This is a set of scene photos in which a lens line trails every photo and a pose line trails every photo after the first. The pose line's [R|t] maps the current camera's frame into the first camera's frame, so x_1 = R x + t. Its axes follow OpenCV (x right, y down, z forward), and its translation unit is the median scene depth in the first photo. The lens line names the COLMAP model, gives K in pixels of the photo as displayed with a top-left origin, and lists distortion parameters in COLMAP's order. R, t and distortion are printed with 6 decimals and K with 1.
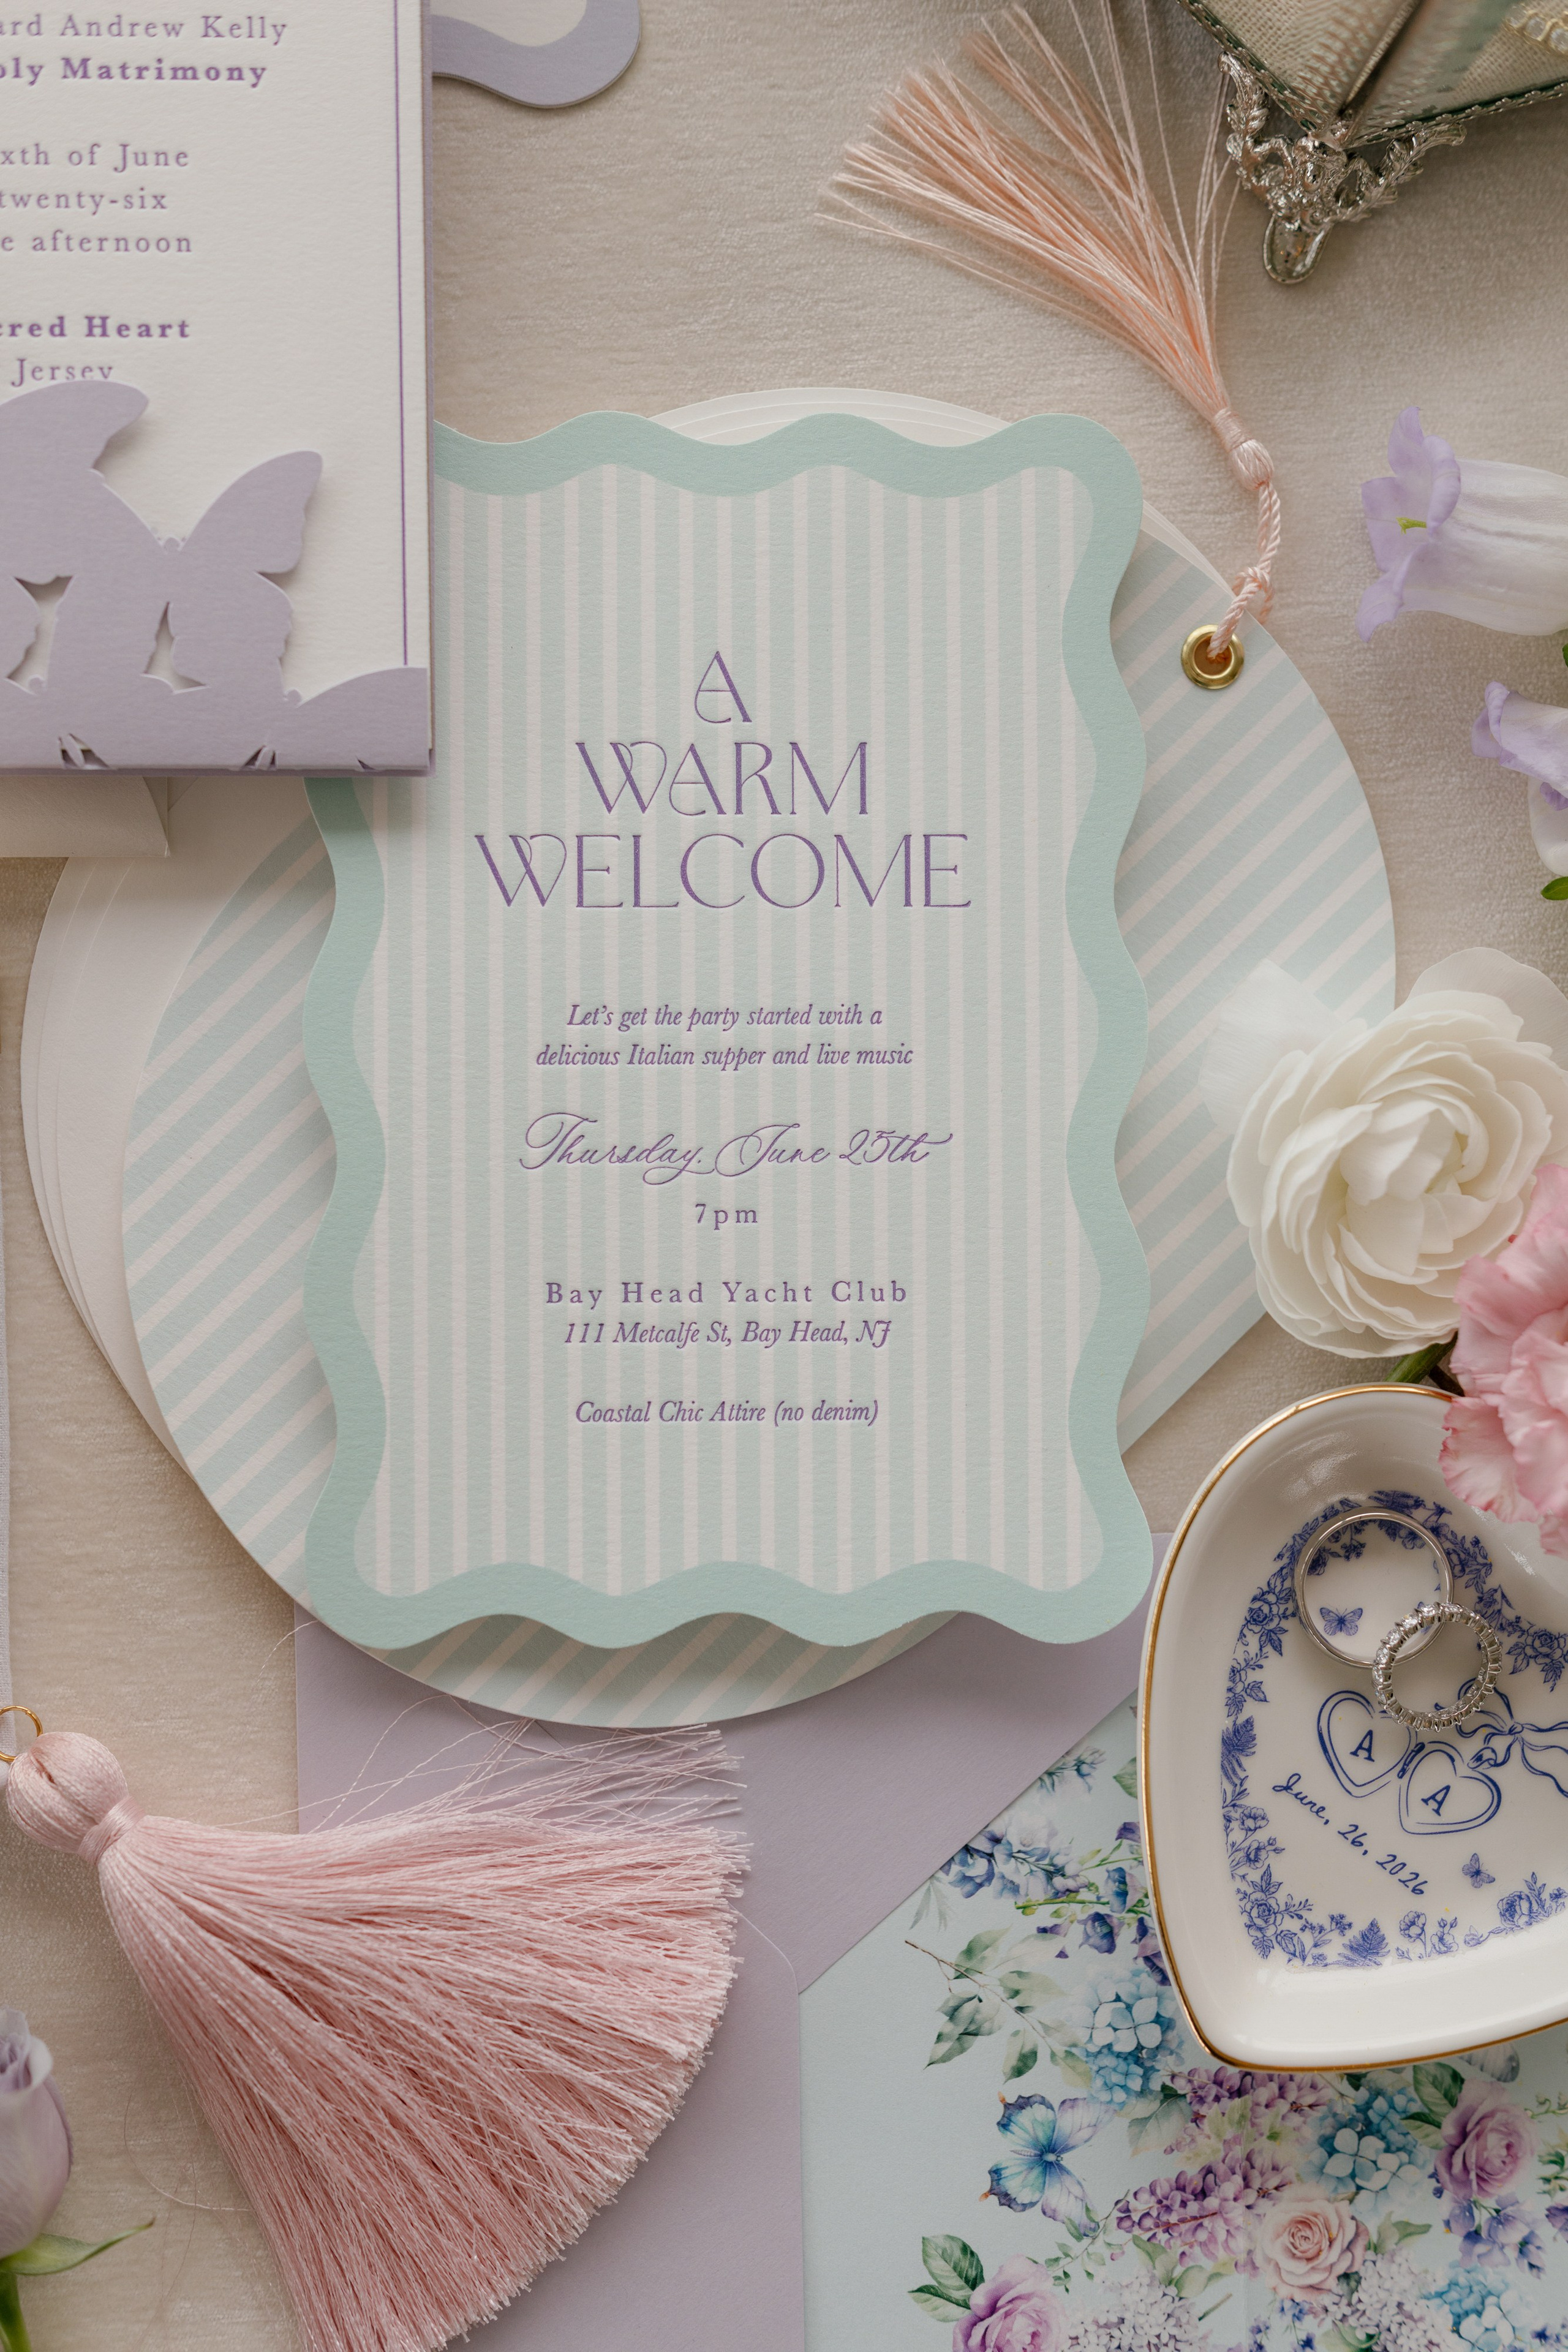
lens RADIAL K [[4382.1, 0, 793.5], [0, 4382.1, 1239.5], [0, 0, 1]] dist [0.013309, -0.026542]
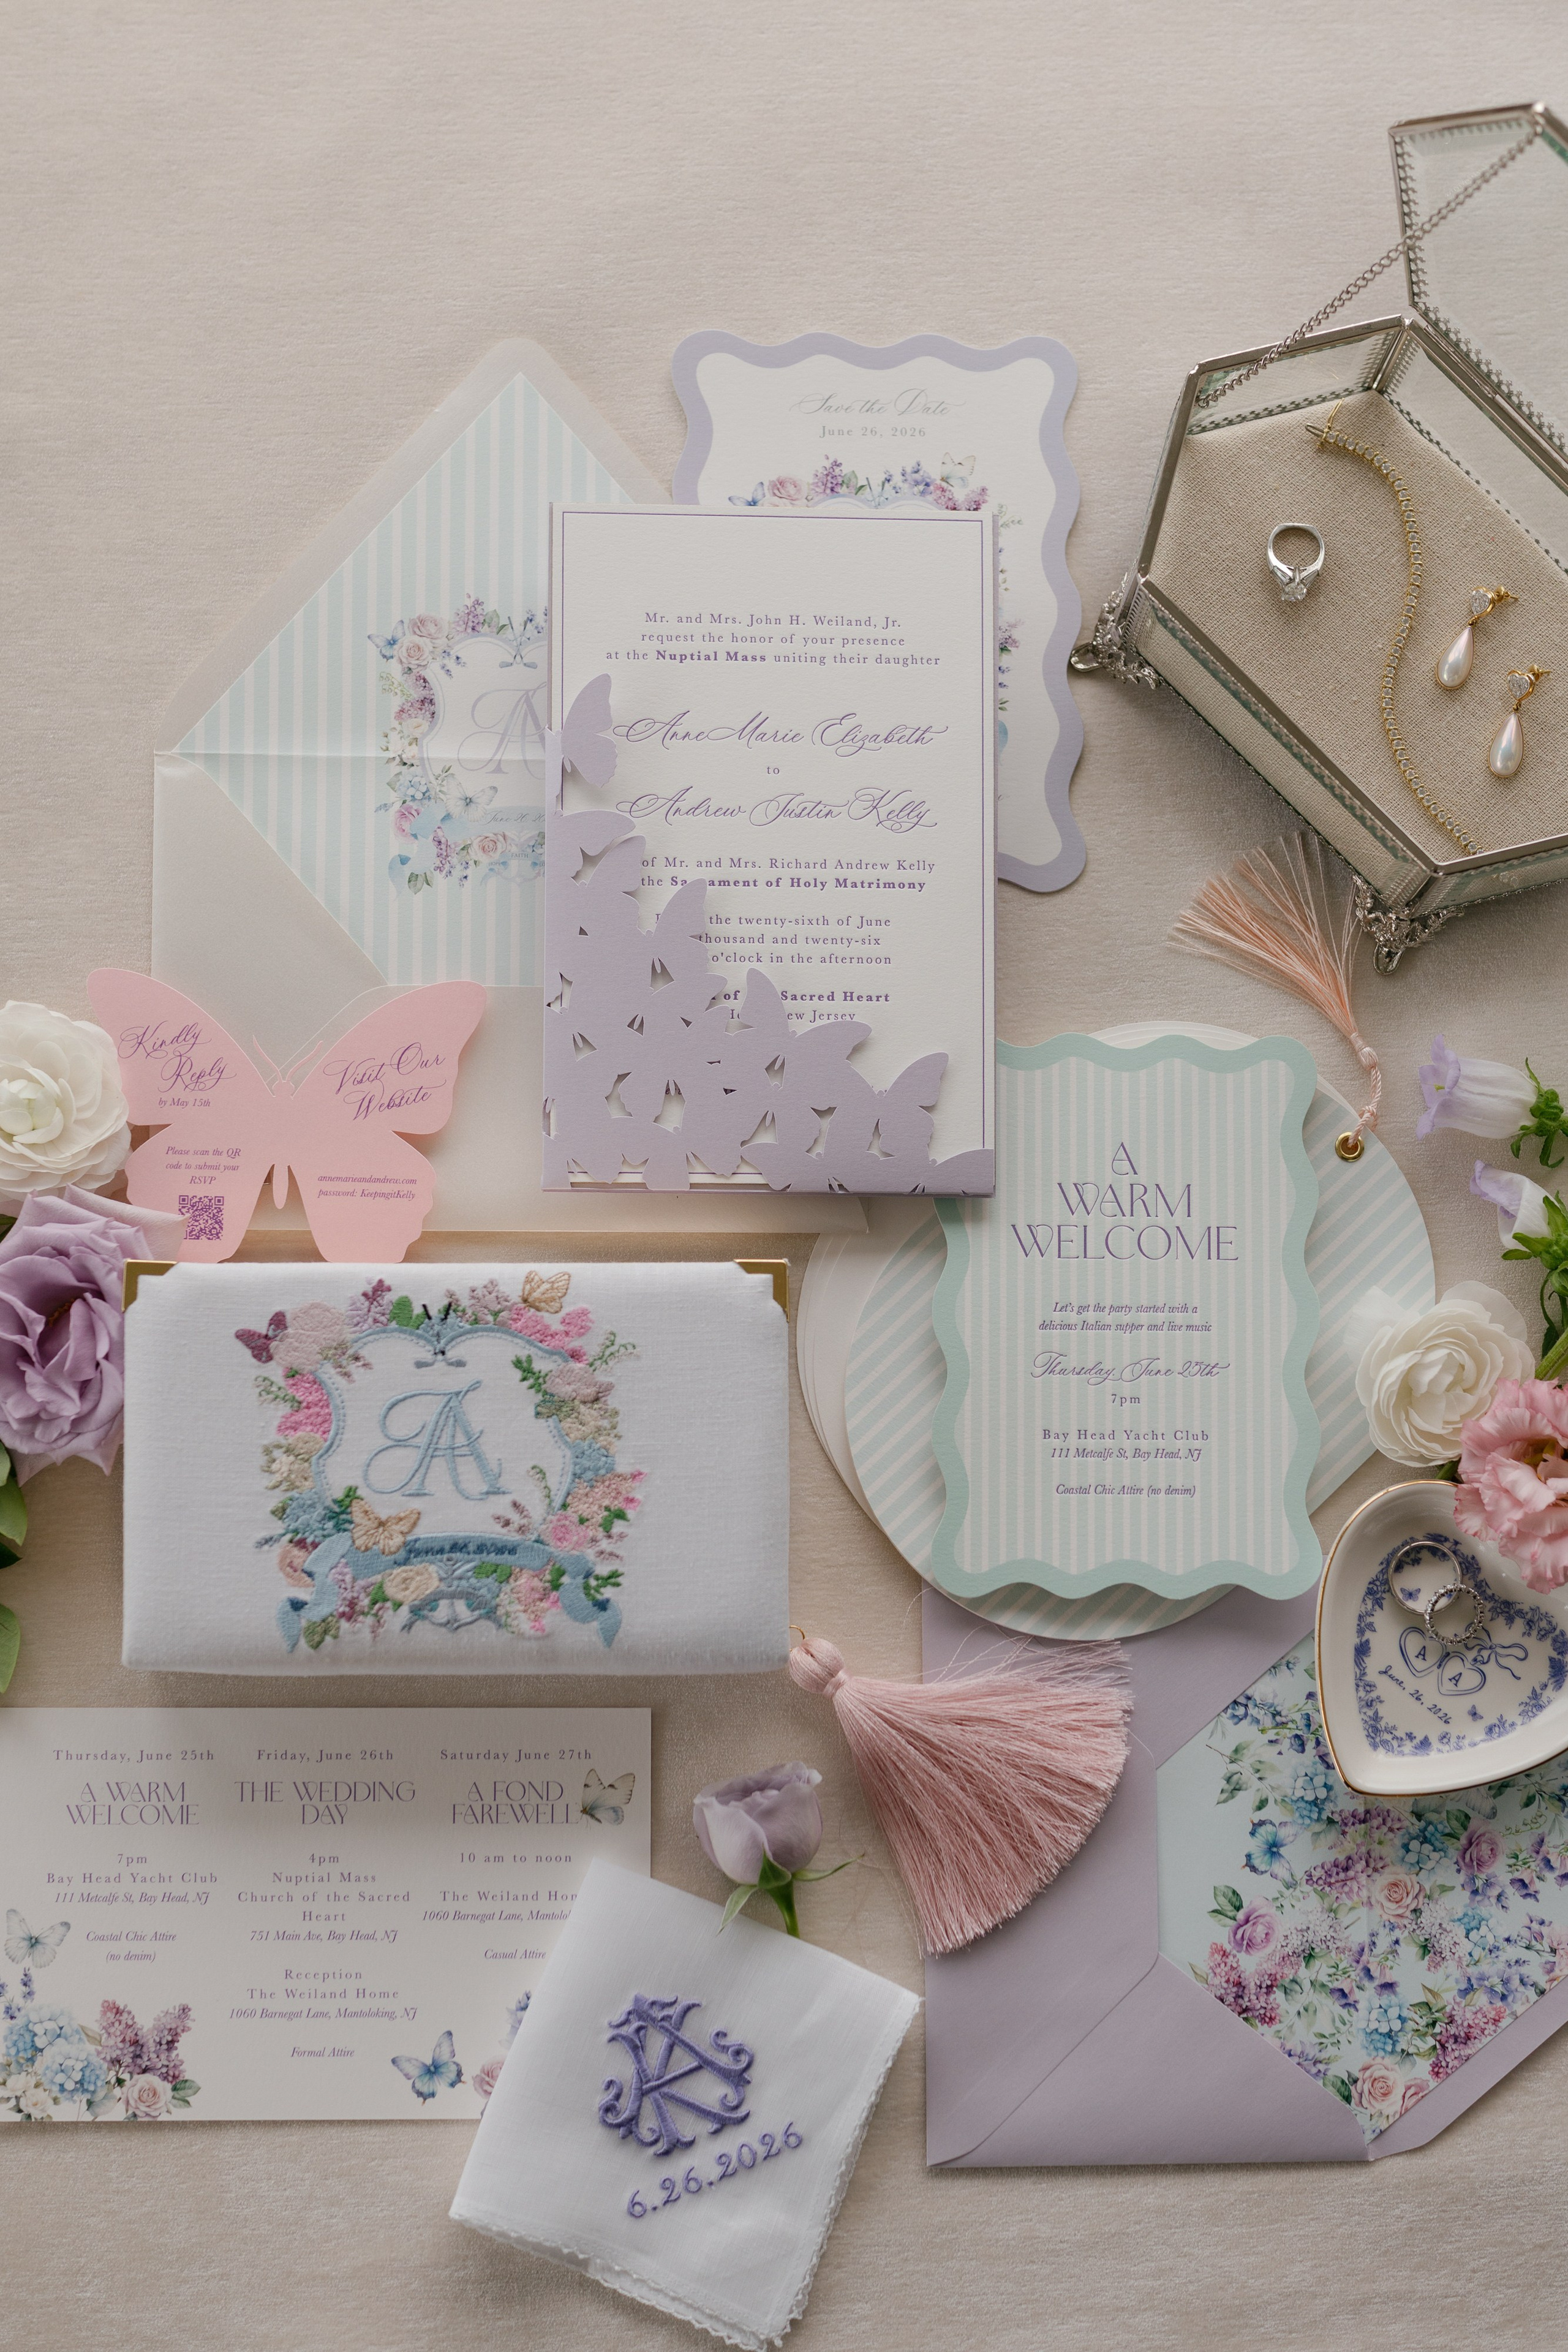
lens RADIAL K [[5258.1, 0, 786.3], [0, 5258.1, 977.8], [0, 0, 1]] dist [0.001728, 0.026337]
pose [[0.999586, 0.009727, -0.027067, -0.114340], [-0.013540, 0.989416, -0.144471, 0.165402], [0.025375, 0.144778, 0.989139, -1.606060]]
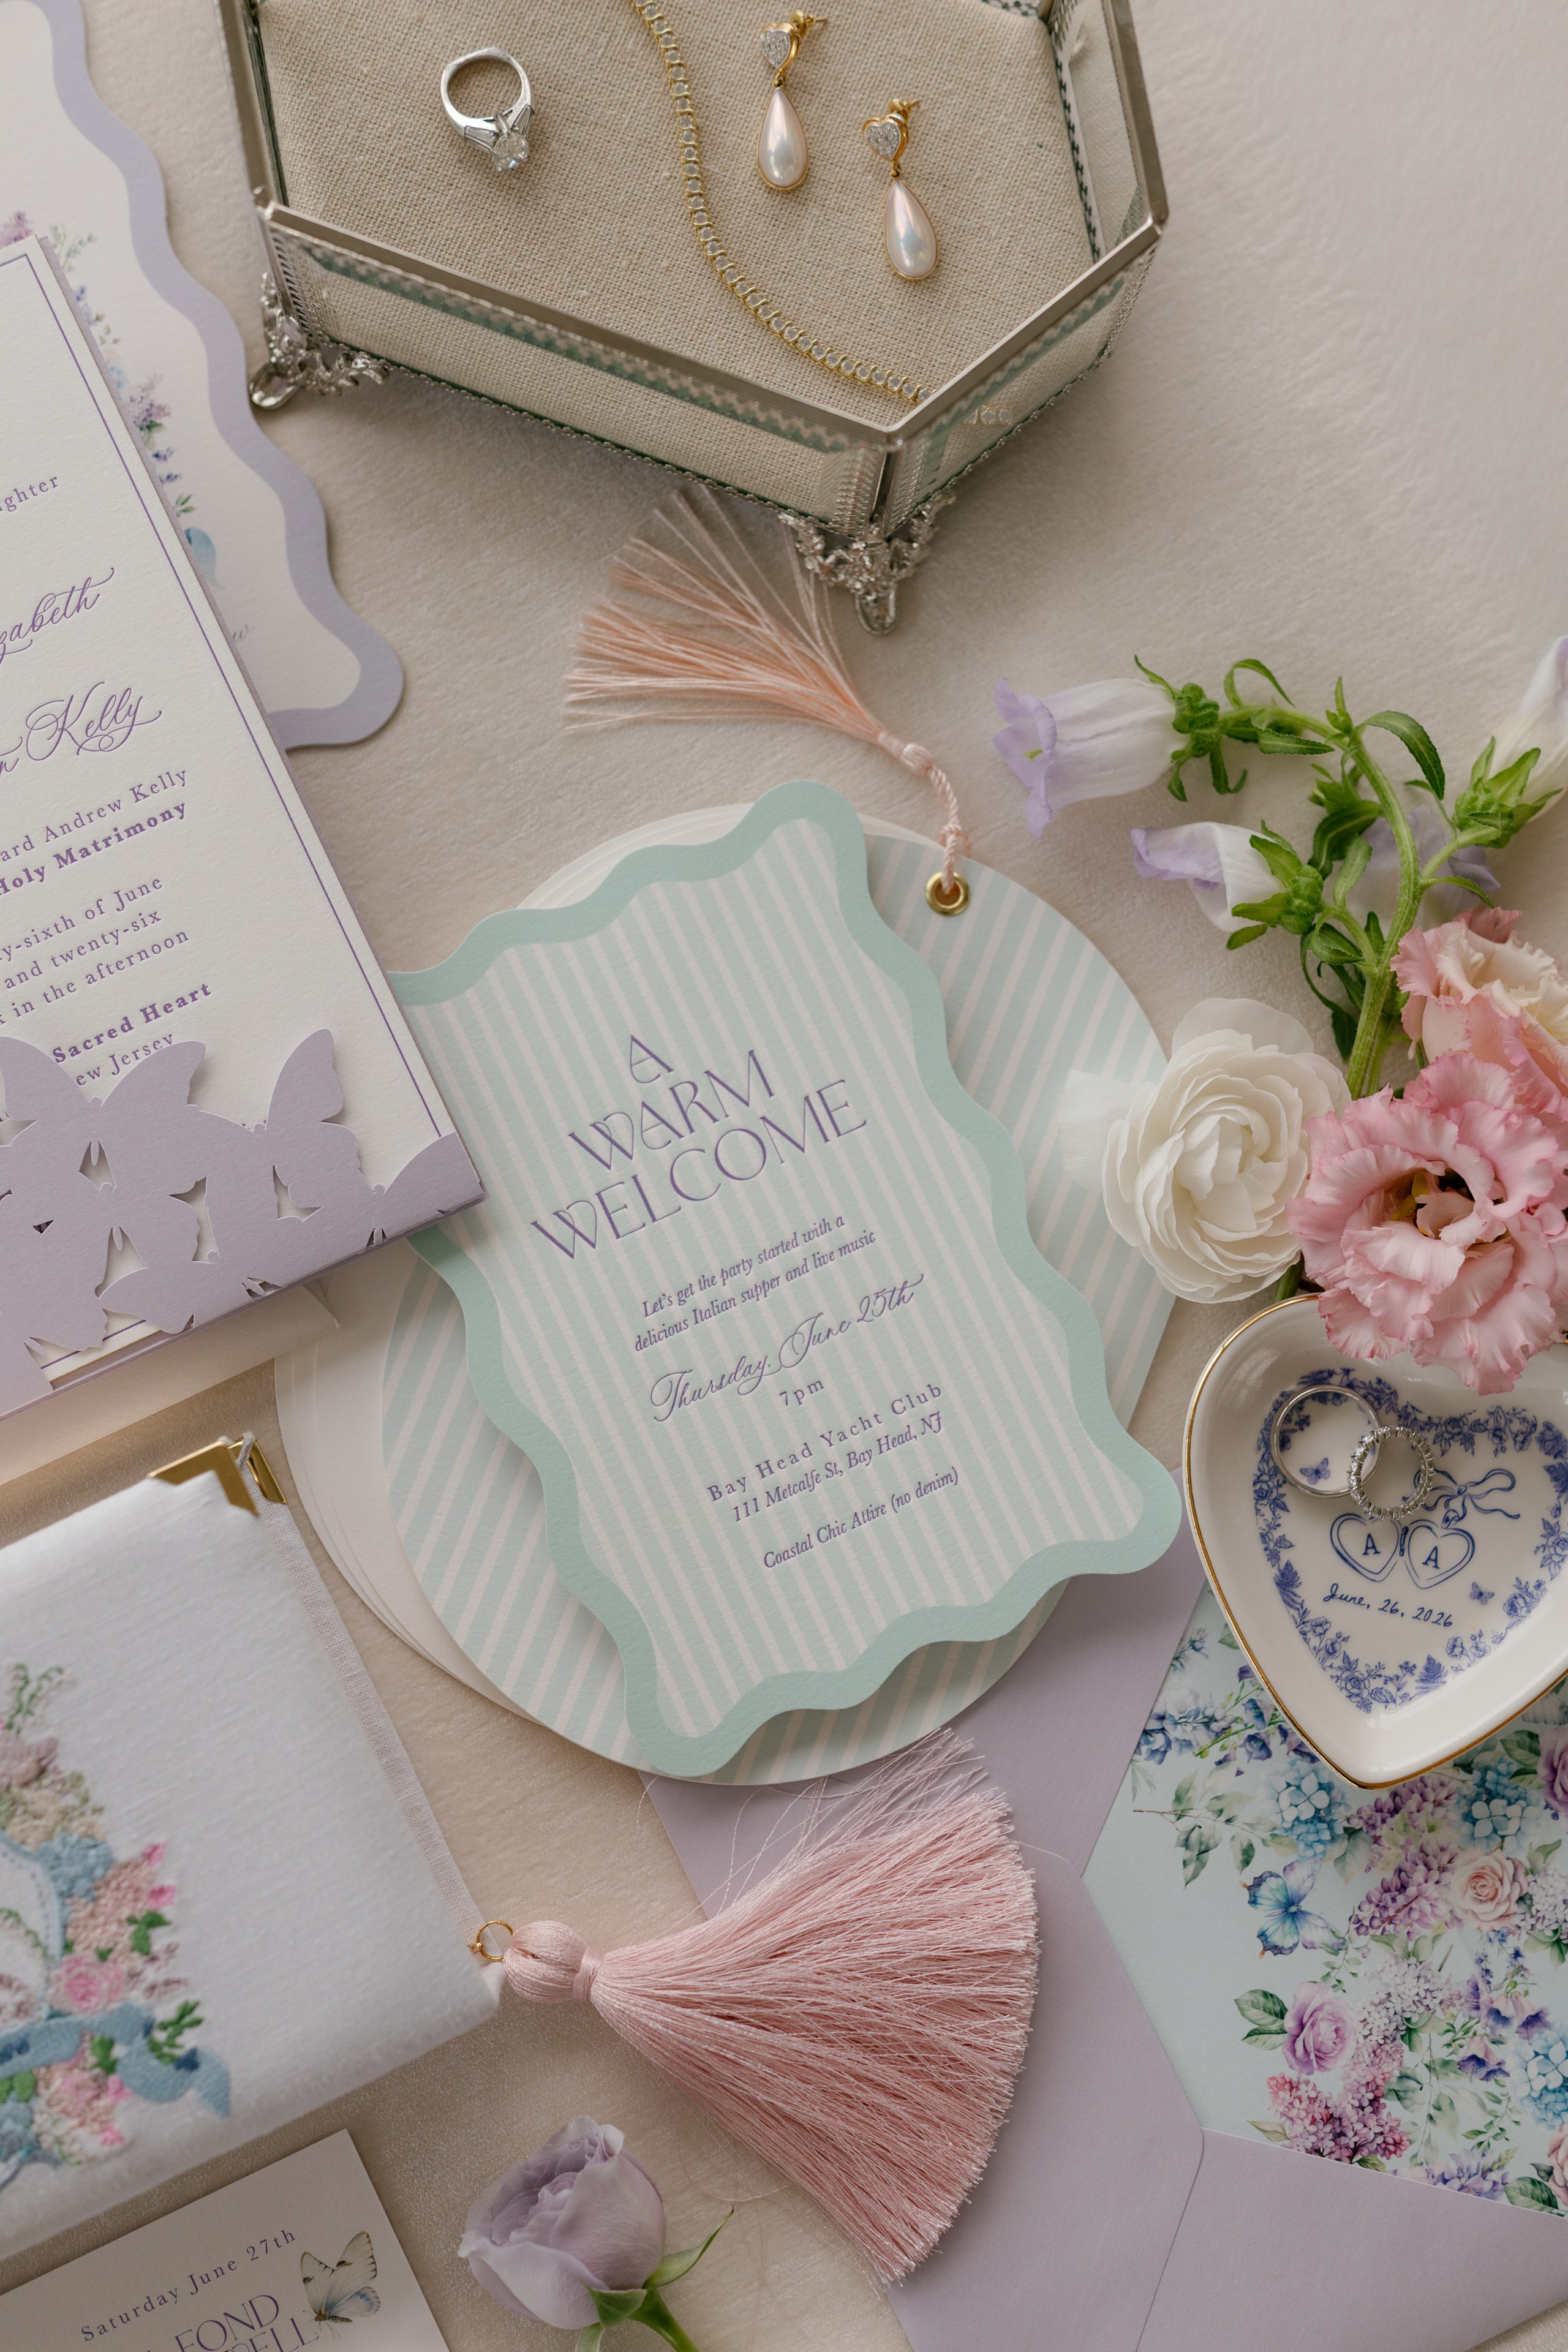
lens RADIAL K [[4431.5, 0, 771.2], [0, 4431.5, 1107.5], [0, 0, 1]] dist [0.003650, 0.095006]
pose [[0.908651, -0.416833, 0.024564, -0.021197], [0.417512, 0.906134, -0.067862, 0.004068], [0.006029, 0.071919, 0.997392, -0.437337]]
